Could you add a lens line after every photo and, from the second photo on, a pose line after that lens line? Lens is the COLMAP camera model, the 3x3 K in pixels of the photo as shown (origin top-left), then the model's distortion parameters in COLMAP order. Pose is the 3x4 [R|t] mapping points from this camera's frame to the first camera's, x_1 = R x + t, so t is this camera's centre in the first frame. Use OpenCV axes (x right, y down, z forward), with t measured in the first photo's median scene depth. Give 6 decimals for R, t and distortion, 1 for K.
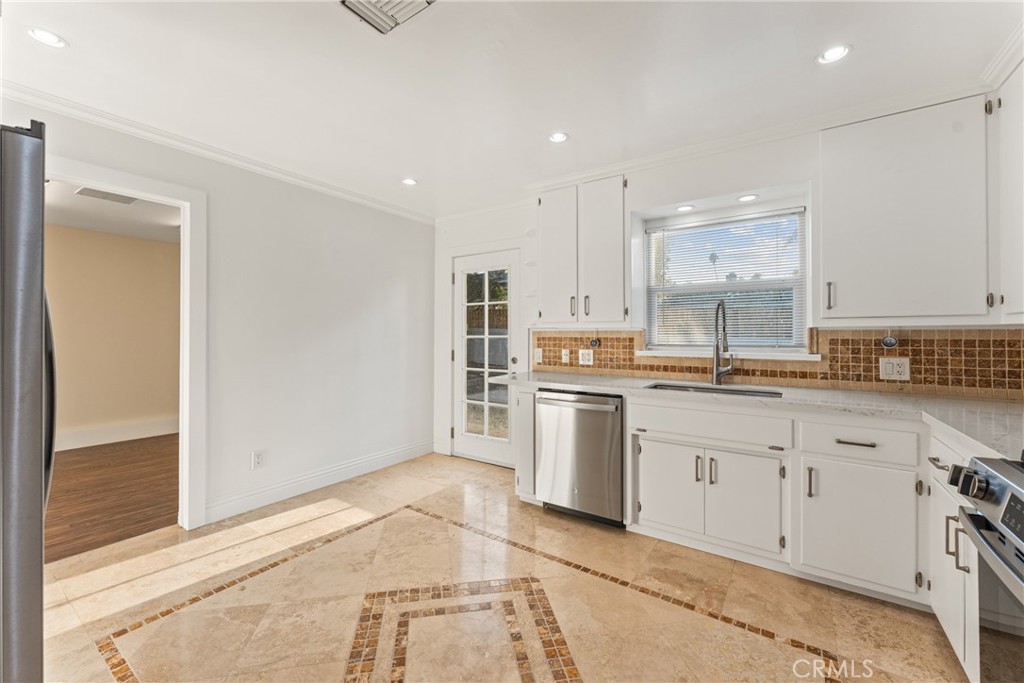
lens RADIAL K [[411.2, 0, 510.0], [0, 411.2, 333.6], [0, 0, 1]] dist [-0.000586, -0.000523]
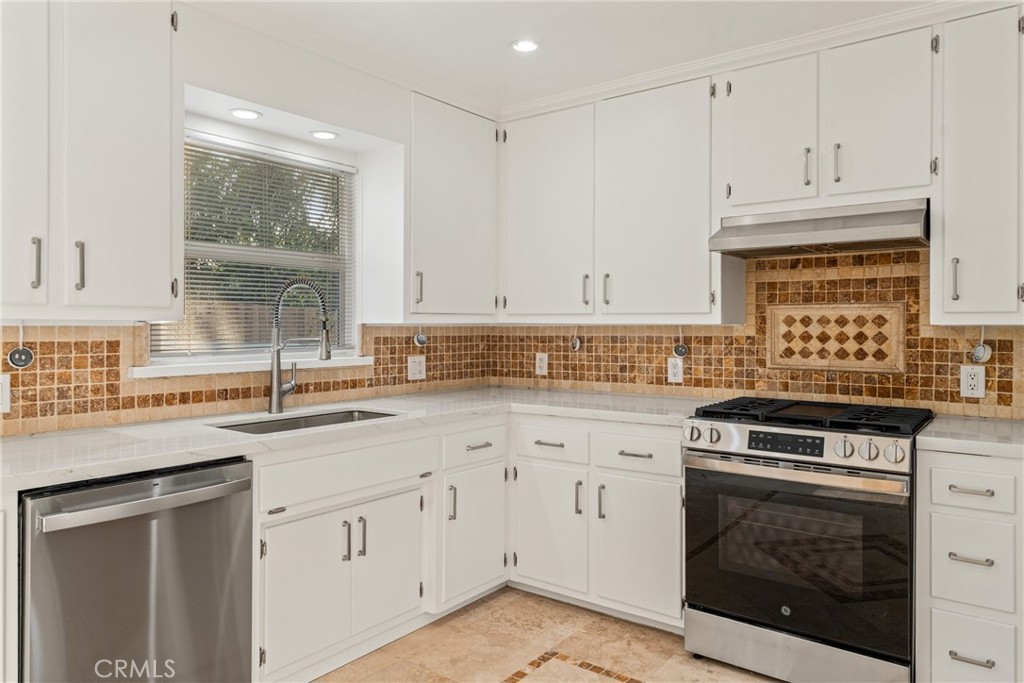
lens RADIAL K [[674.2, 0, 511.4], [0, 674.2, 326.3], [0, 0, 1]] dist [-0.004642, 0.000003]
pose [[0.059033, -0.000871, 0.998256, -0.600536], [-0.002228, 0.999997, 0.001005, -0.011737], [-0.998254, -0.002283, 0.059031, 0.692003]]
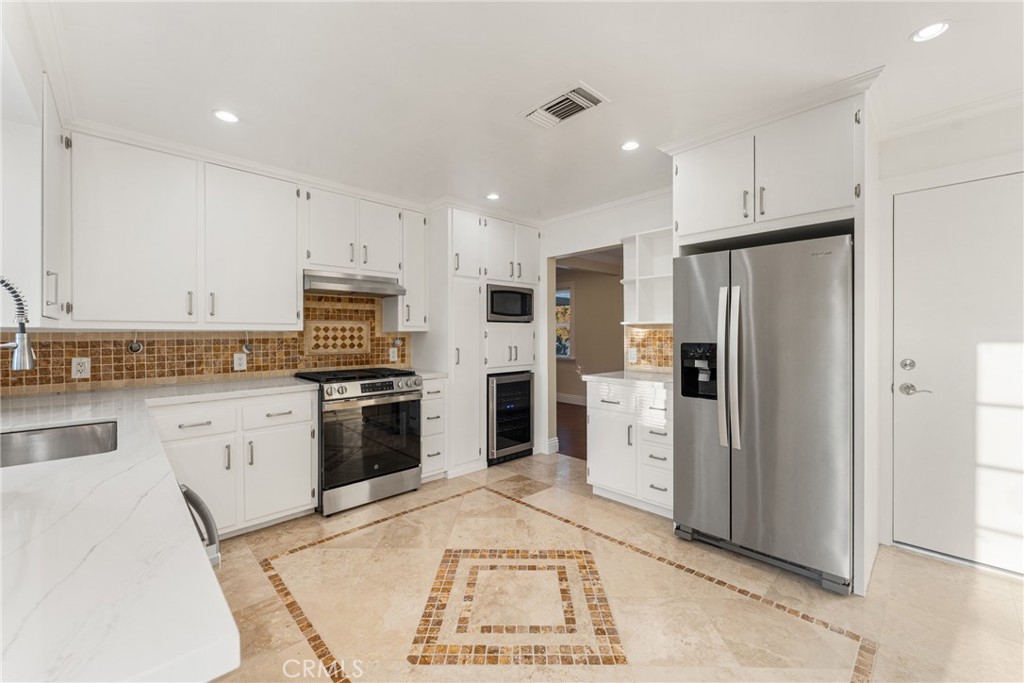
lens RADIAL K [[411.2, 0, 513.4], [0, 411.2, 336.0], [0, 0, 1]] dist [-0.000586, -0.000523]
pose [[-0.979927, 0.001872, 0.199349, -0.247798], [0.002725, 0.999988, 0.004007, -0.001354], [-0.199339, 0.004469, -0.979920, 1.535175]]
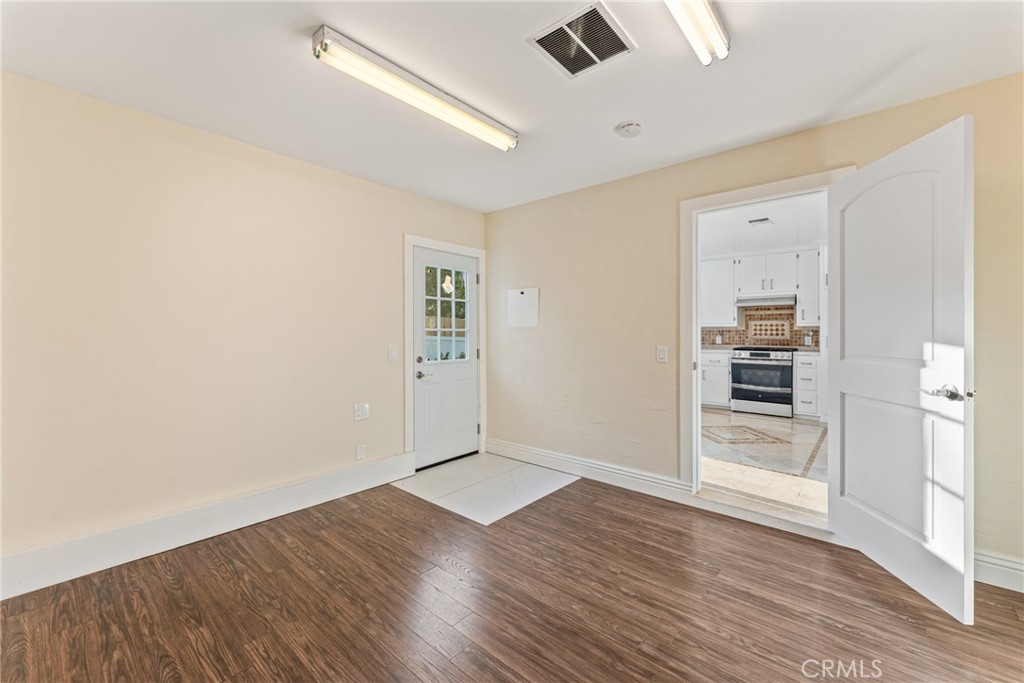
lens RADIAL K [[411.2, 0, 510.3], [0, 411.2, 331.0], [0, 0, 1]] dist [-0.000586, -0.000523]
pose [[0.119341, 0.000837, 0.992853, -2.275684], [-0.000987, 0.999999, -0.000725, 0.020581], [-0.992853, -0.000894, 0.119342, 1.570483]]
